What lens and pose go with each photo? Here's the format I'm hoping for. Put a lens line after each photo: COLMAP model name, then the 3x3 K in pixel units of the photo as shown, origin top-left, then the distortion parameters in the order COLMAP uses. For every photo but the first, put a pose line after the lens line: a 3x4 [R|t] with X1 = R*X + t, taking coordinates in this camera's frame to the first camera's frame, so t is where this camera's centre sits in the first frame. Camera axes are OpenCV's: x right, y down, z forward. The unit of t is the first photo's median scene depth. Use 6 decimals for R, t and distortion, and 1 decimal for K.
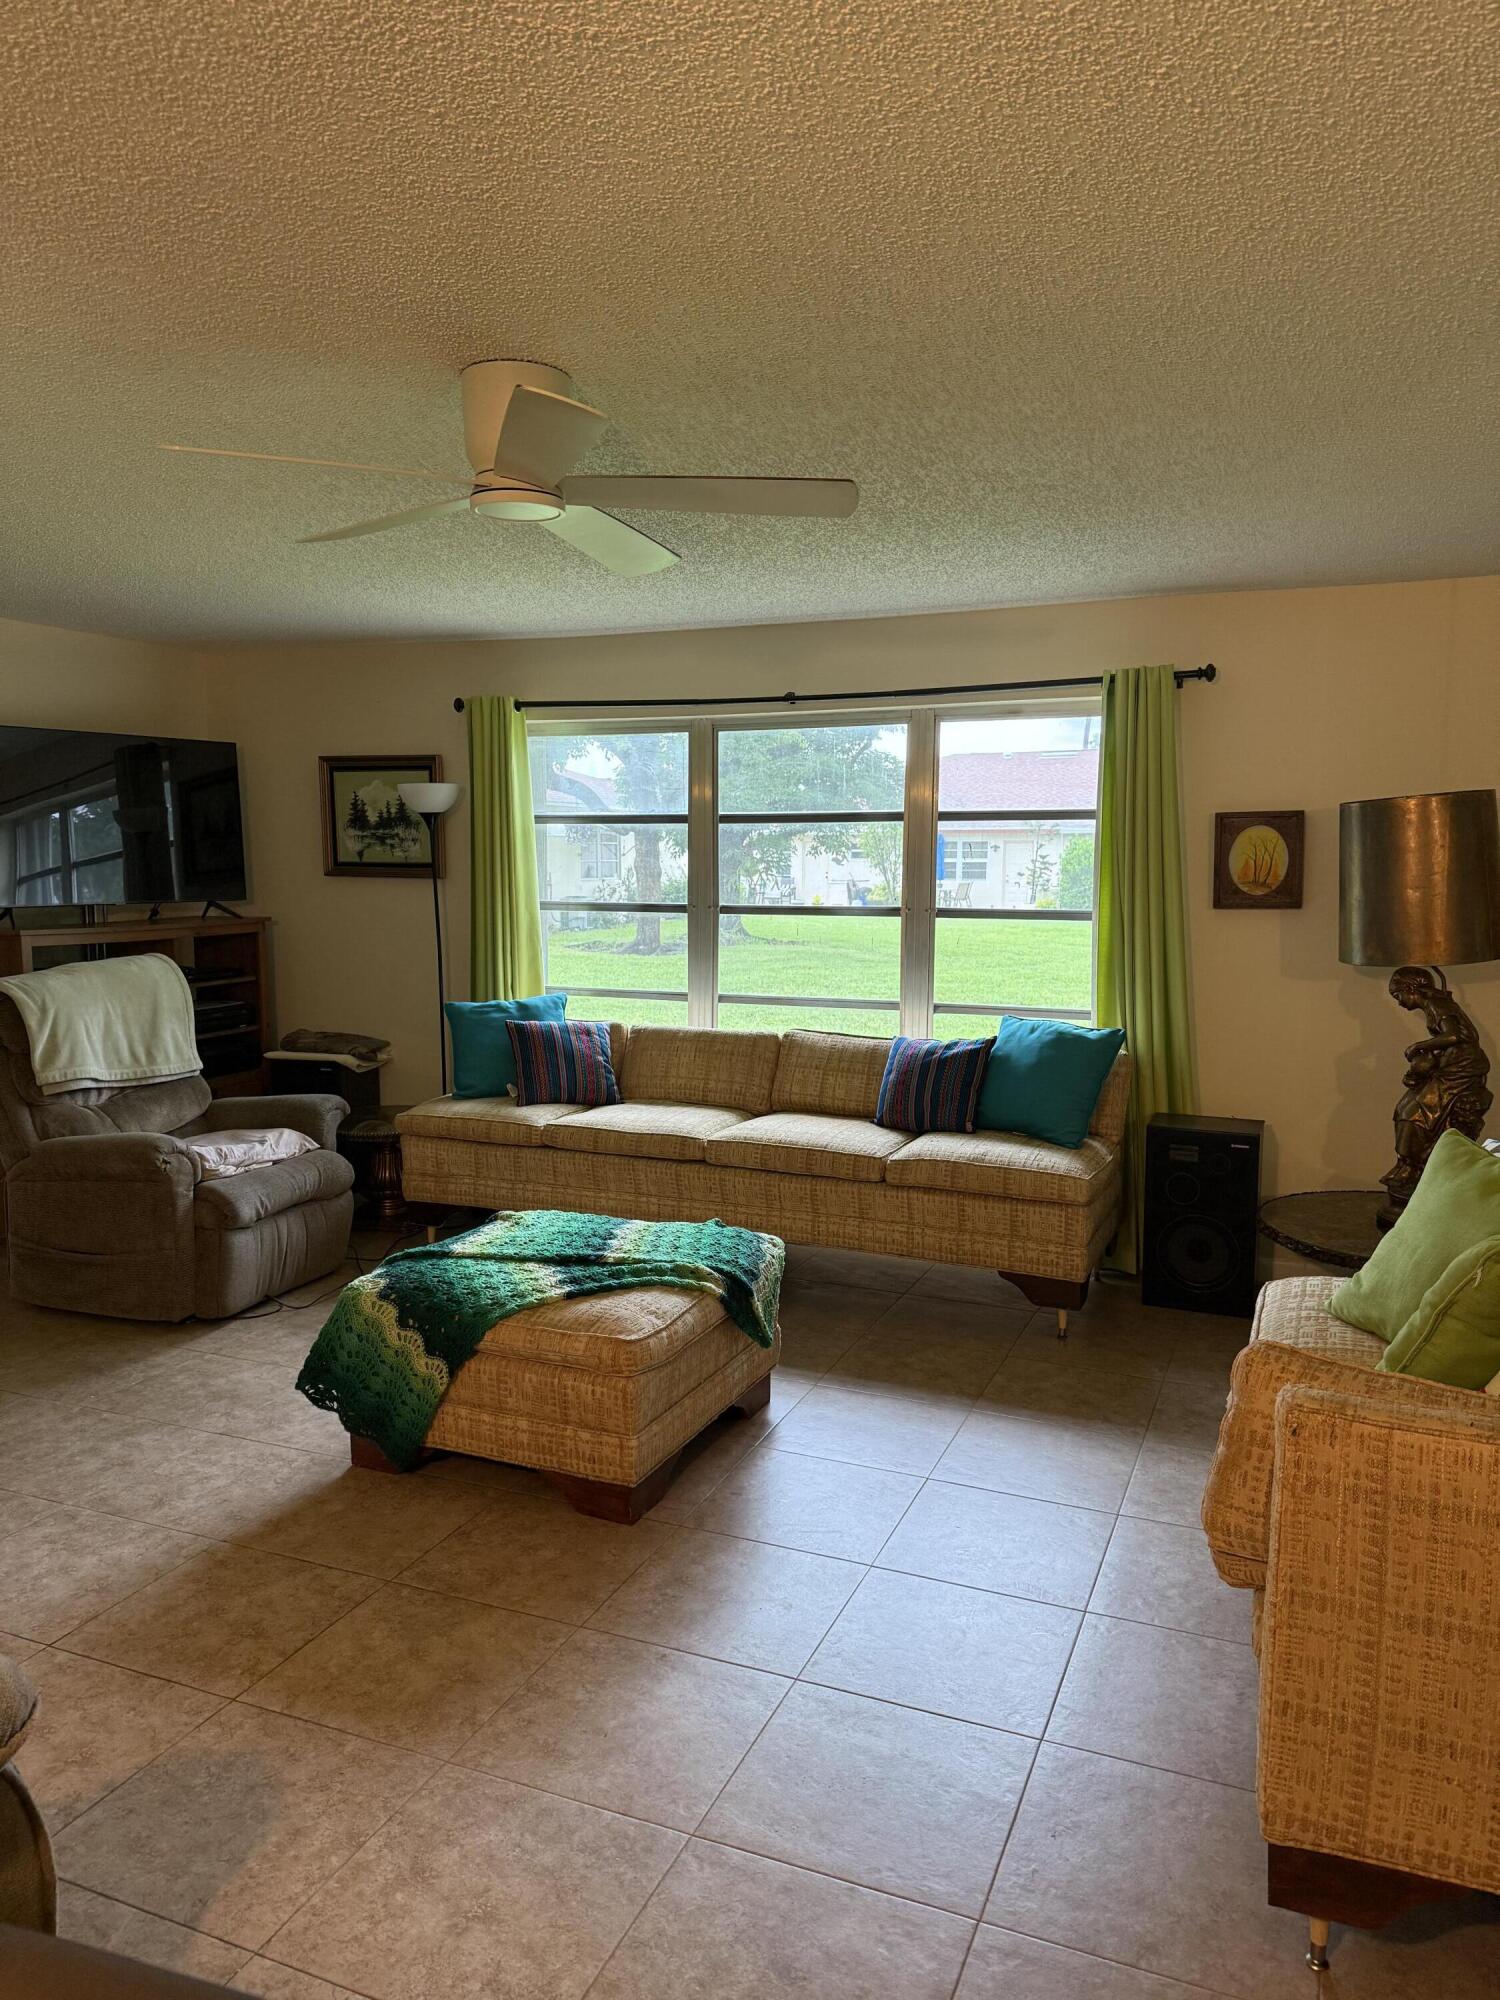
lens RADIAL K [[1409.3, 0, 779.6], [0, 1409.3, 1021.8], [0, 0, 1]] dist [0.052722, -0.070434]
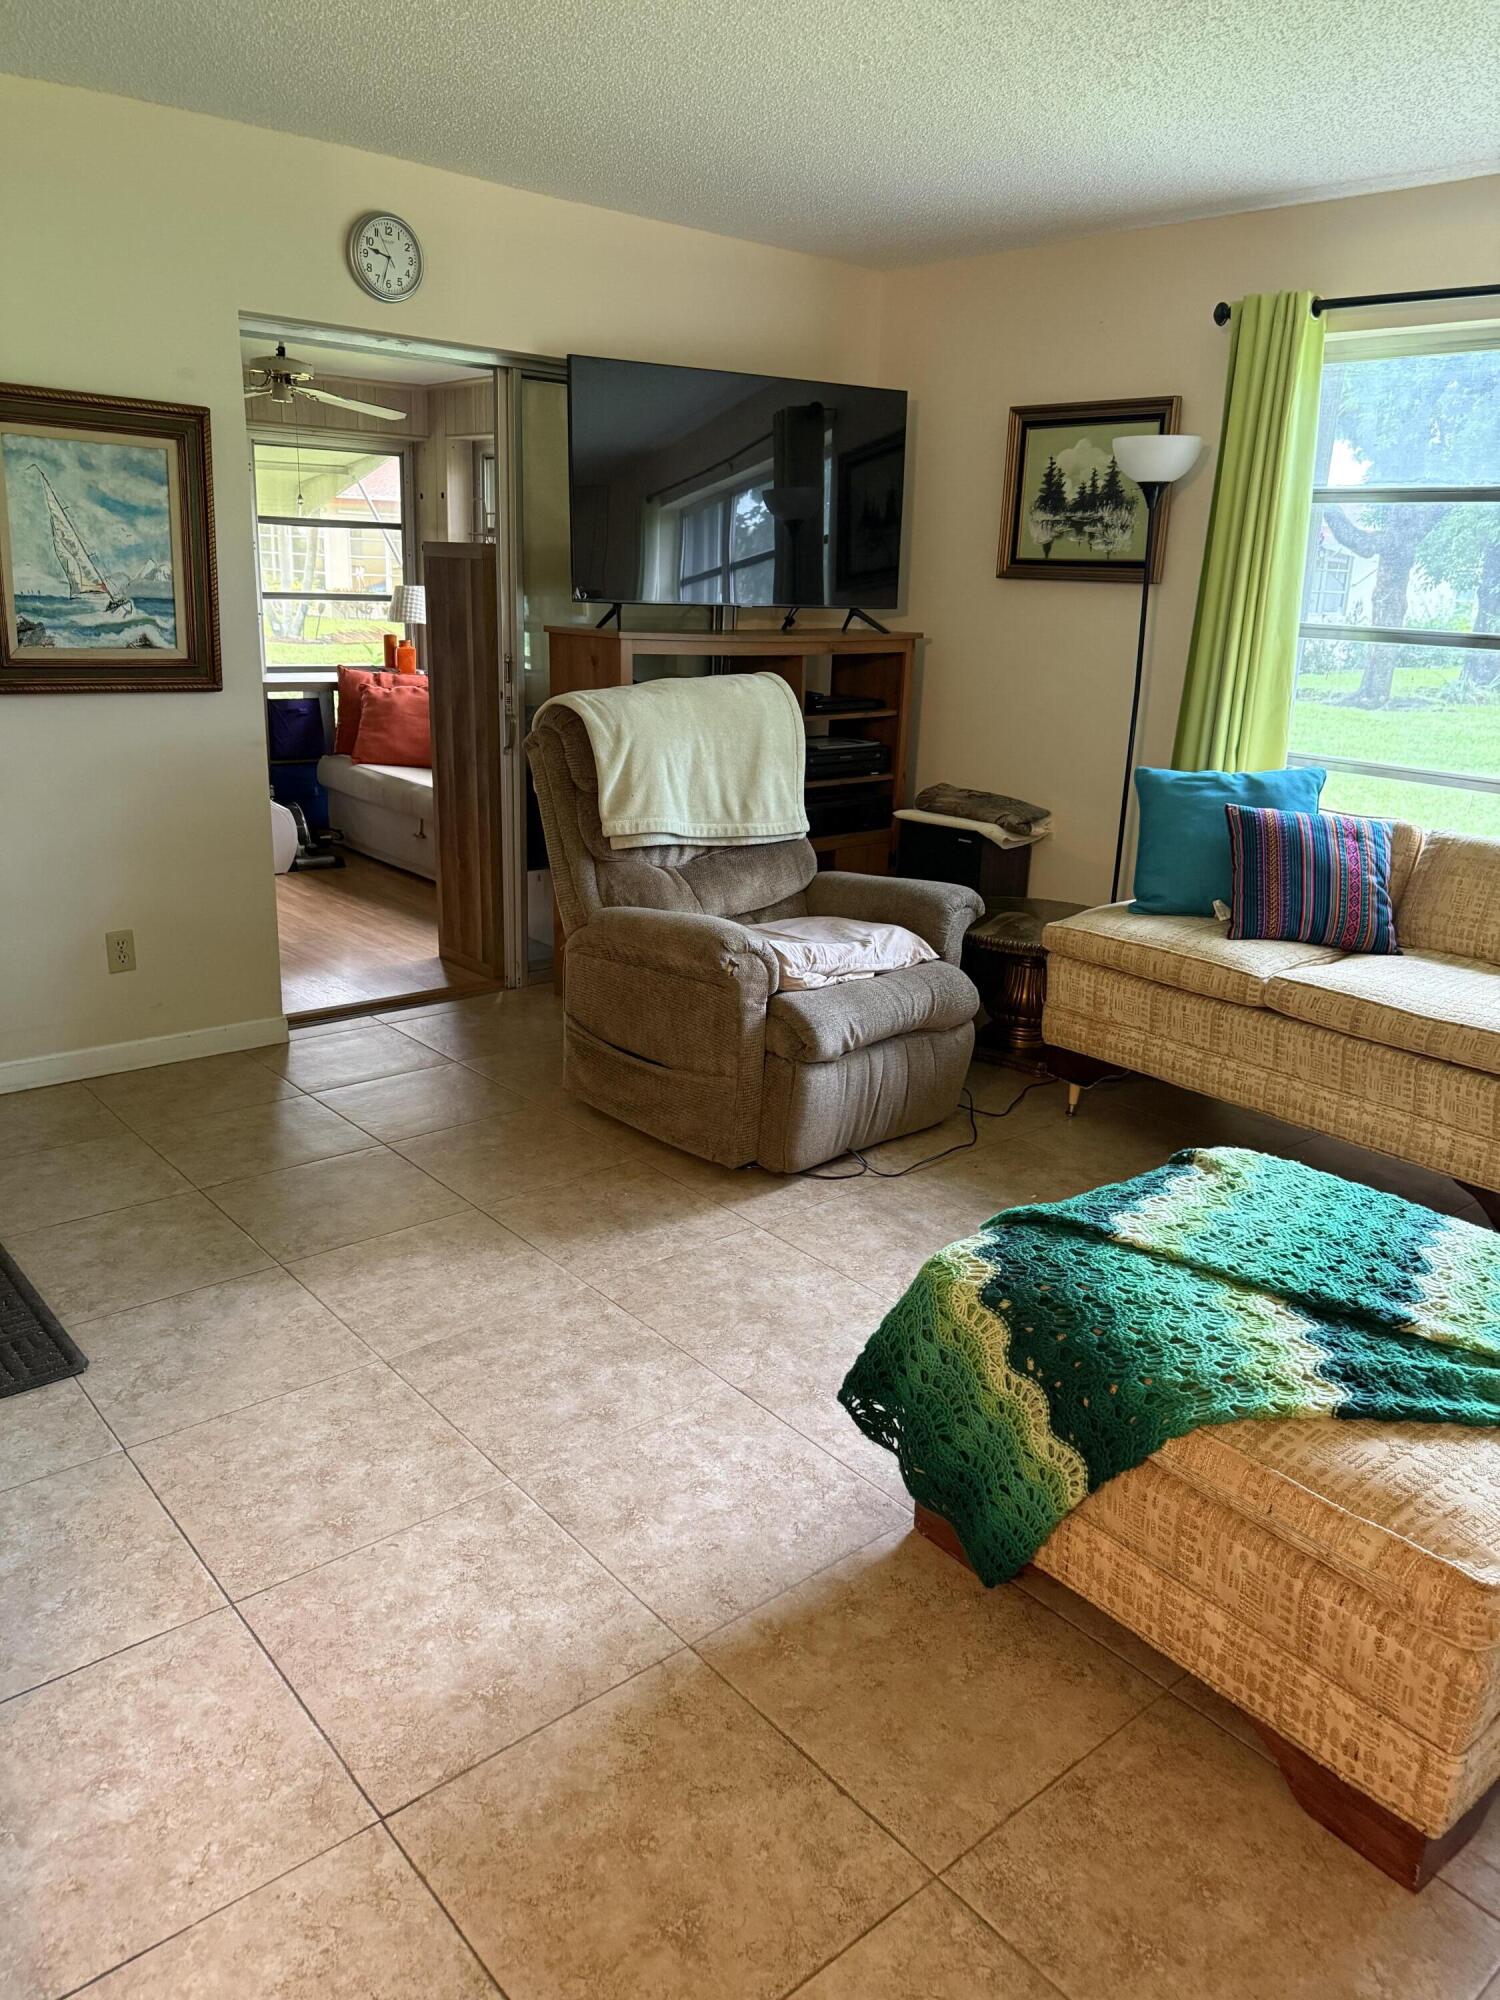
lens RADIAL K [[1409.3, 0, 738.0], [0, 1409.3, 1001.3], [0, 0, 1]] dist [0.052722, -0.070434]
pose [[0.881296, 0.163452, -0.443397, -0.145417], [-0.087277, 0.978434, 0.187214, -0.025632], [0.464435, -0.126292, 0.876556, 0.501606]]
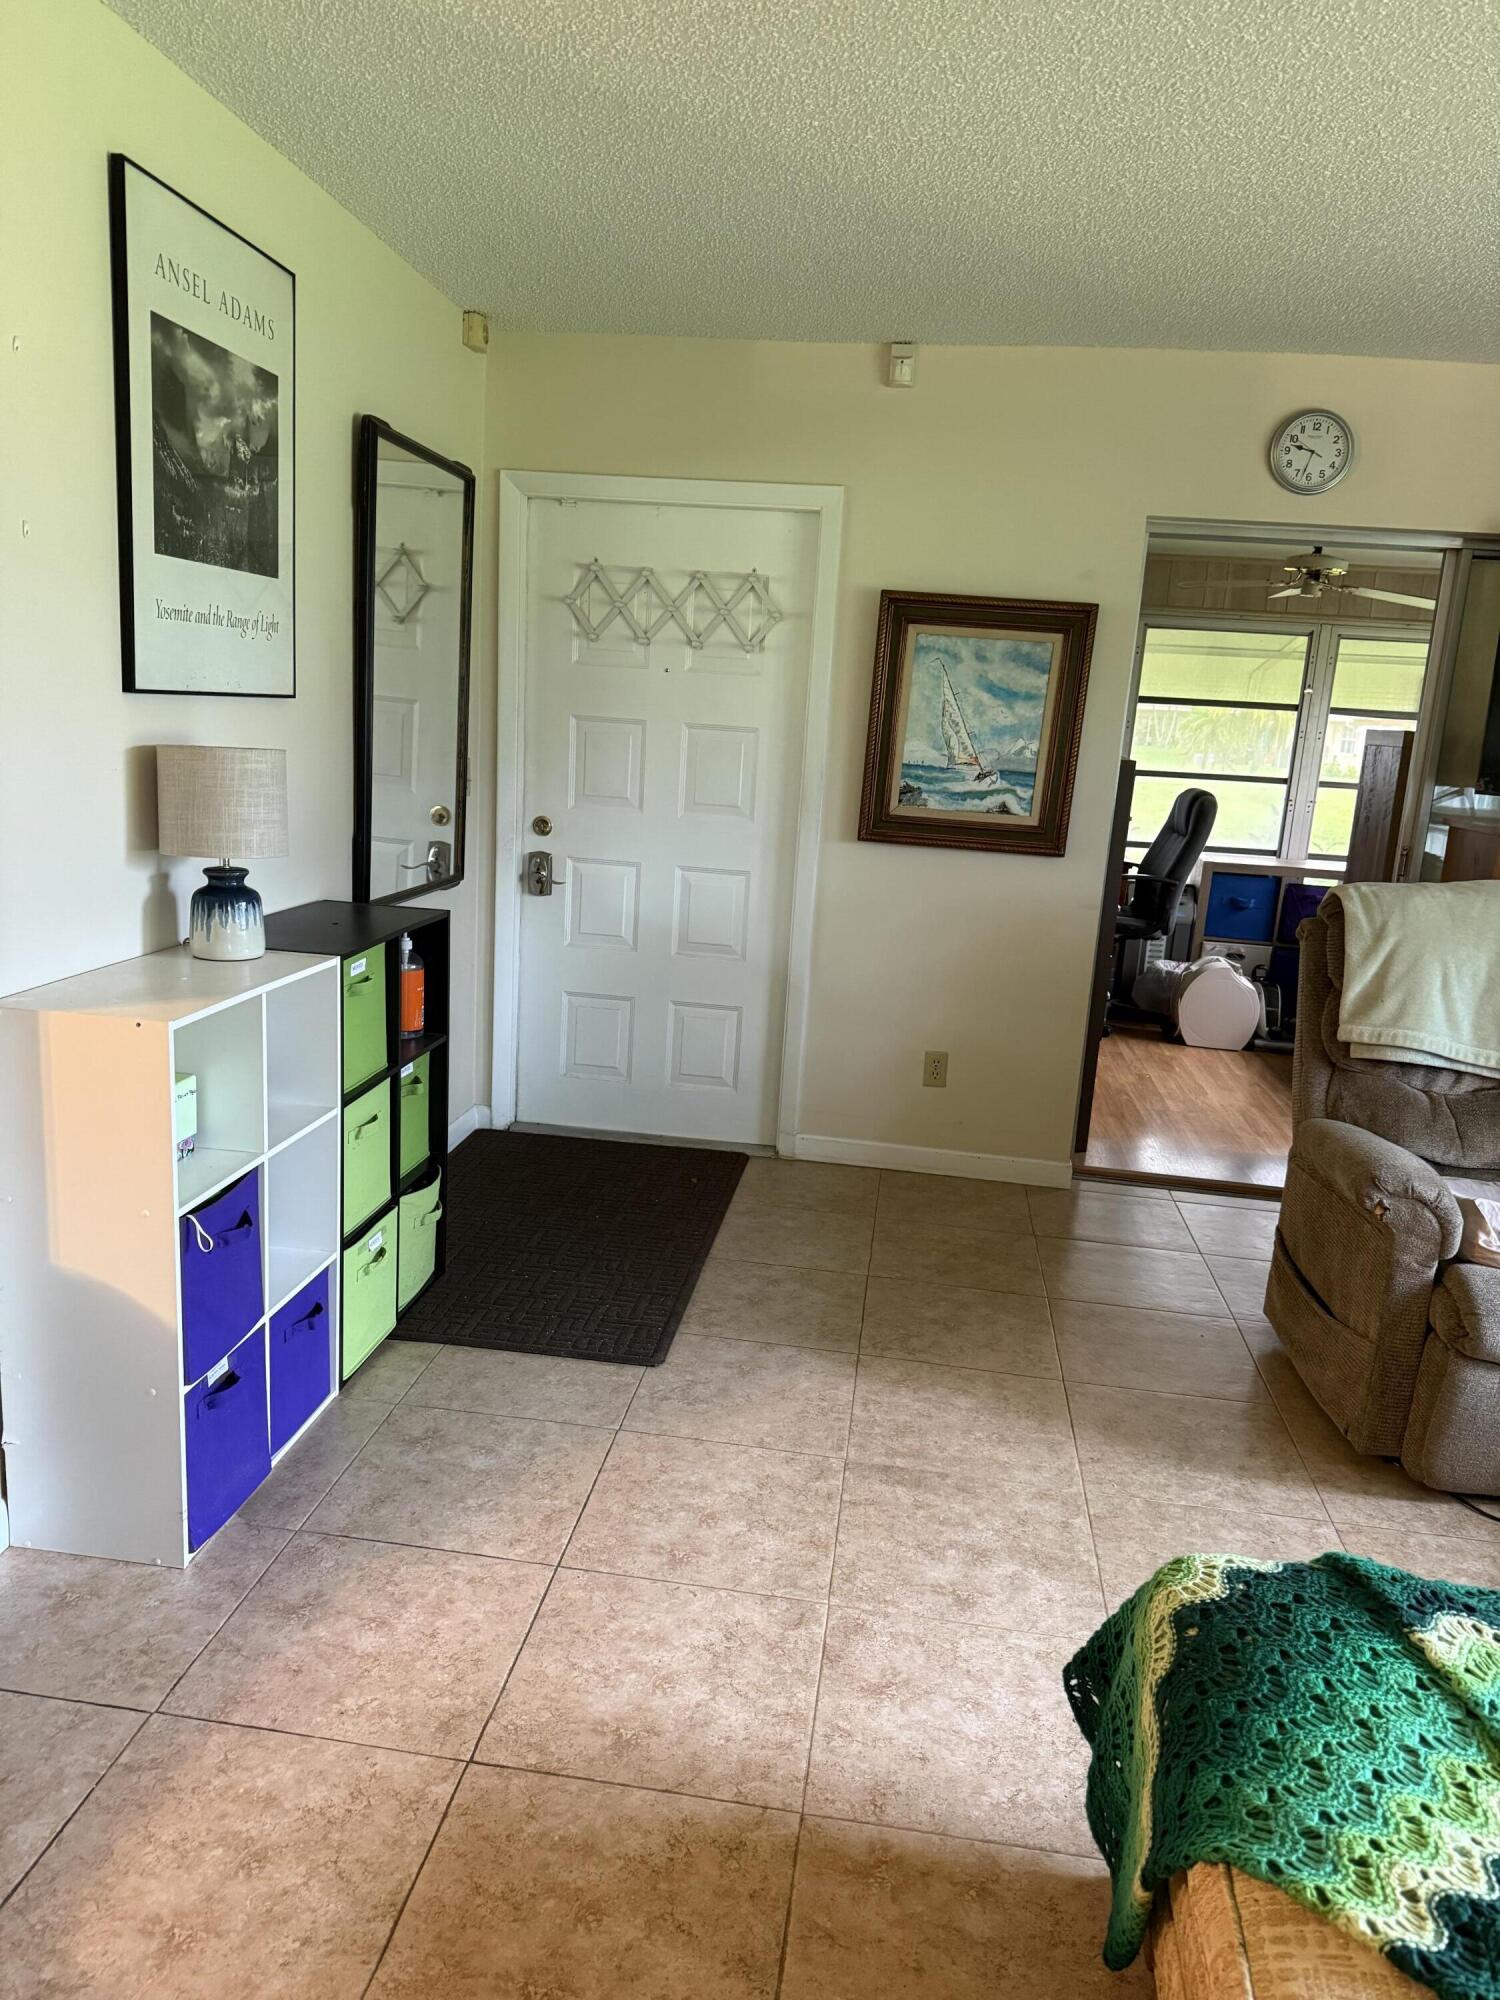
lens RADIAL K [[1409.3, 0, 754.2], [0, 1409.3, 1016.4], [0, 0, 1]] dist [0.052722, -0.070434]
pose [[0.246636, 0.222151, -0.943303, 0.090423], [-0.176219, 0.967425, 0.181757, -0.063721], [0.952952, 0.121400, 0.277749, 0.768433]]
